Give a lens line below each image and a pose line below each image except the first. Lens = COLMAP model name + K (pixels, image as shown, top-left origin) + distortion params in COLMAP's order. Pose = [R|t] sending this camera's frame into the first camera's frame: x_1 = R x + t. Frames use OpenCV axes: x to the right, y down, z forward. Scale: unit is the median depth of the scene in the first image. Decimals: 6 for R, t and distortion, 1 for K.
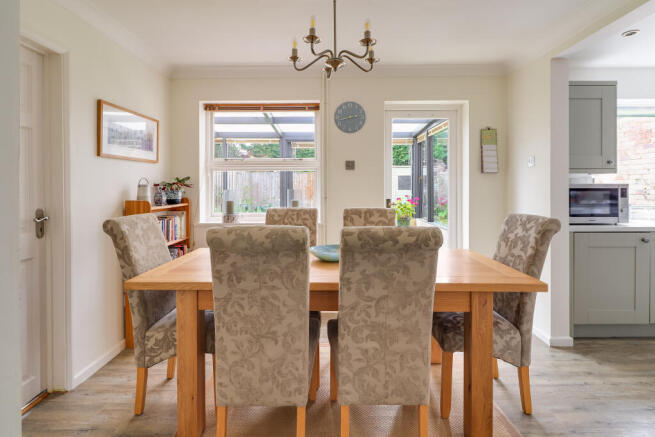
lens RADIAL K [[336.8, 0, 329.3], [0, 336.8, 193.0], [0, 0, 1]] dist [0.001804, 0.000164]
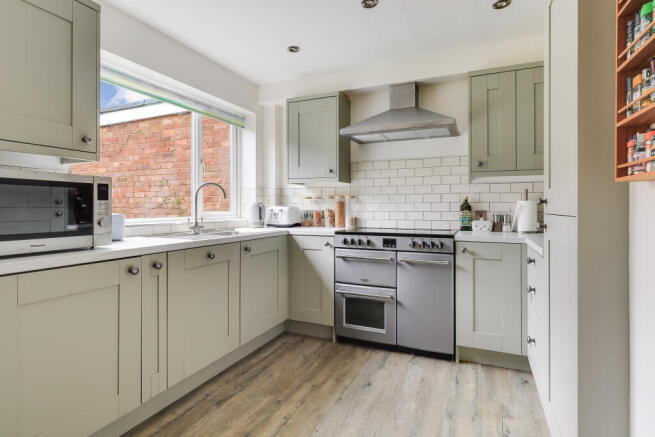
lens RADIAL K [[331.3, 0, 325.2], [0, 331.3, 209.5], [0, 0, 1]] dist [0.001234, -0.000209]
pose [[0.397364, -0.000262, 0.917661, 0.503265], [0.013299, 0.999897, -0.005473, 0.037424], [-0.917565, 0.014379, 0.397326, 0.427387]]
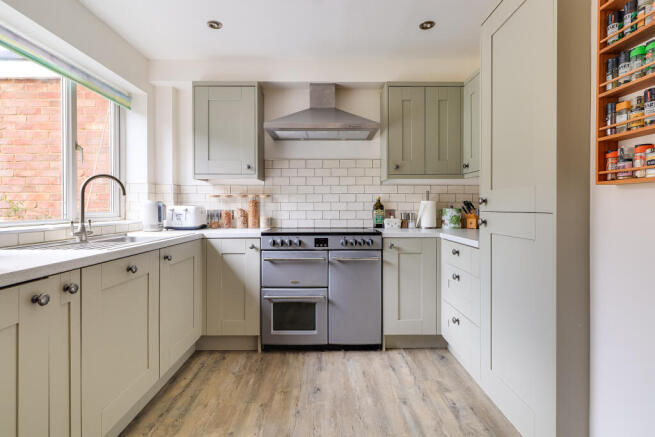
lens RADIAL K [[331.3, 0, 325.2], [0, 331.3, 209.5], [0, 0, 1]] dist [0.001234, -0.000209]
pose [[-0.007663, -0.001626, 0.999969, 0.506970], [0.018484, 0.999828, 0.001767, 0.035667], [-0.999800, 0.018497, -0.007631, 0.624329]]
